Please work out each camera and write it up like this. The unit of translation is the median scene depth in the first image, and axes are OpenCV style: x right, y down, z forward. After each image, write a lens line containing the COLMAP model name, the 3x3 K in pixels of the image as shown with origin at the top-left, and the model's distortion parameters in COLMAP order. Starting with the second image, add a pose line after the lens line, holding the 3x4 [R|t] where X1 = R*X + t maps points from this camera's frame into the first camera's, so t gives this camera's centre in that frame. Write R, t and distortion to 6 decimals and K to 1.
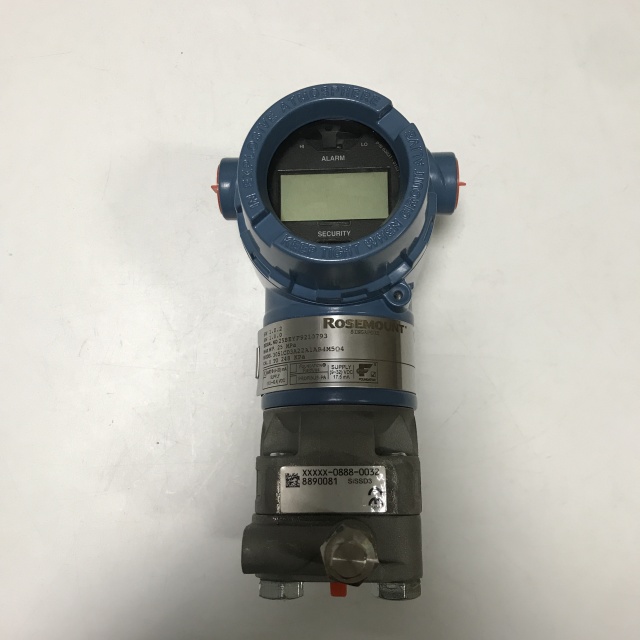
lens RADIAL K [[759.7, 0, 319.2], [0, 759.7, 322.5], [0, 0, 1]] dist [-0.038205, 0.000000]
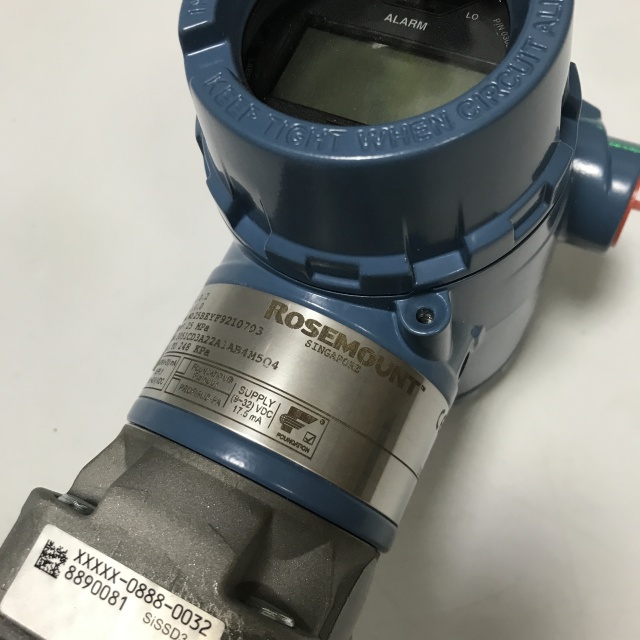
lens RADIAL K [[759.7, 0, 322.7], [0, 759.7, 316.3], [0, 0, 1]] dist [-0.038205, 0.000000]
pose [[0.883663, 0.370737, -0.285821, 0.188584], [-0.412669, 0.905183, -0.101726, 0.043300], [0.221007, 0.207840, 0.952869, 0.522568]]
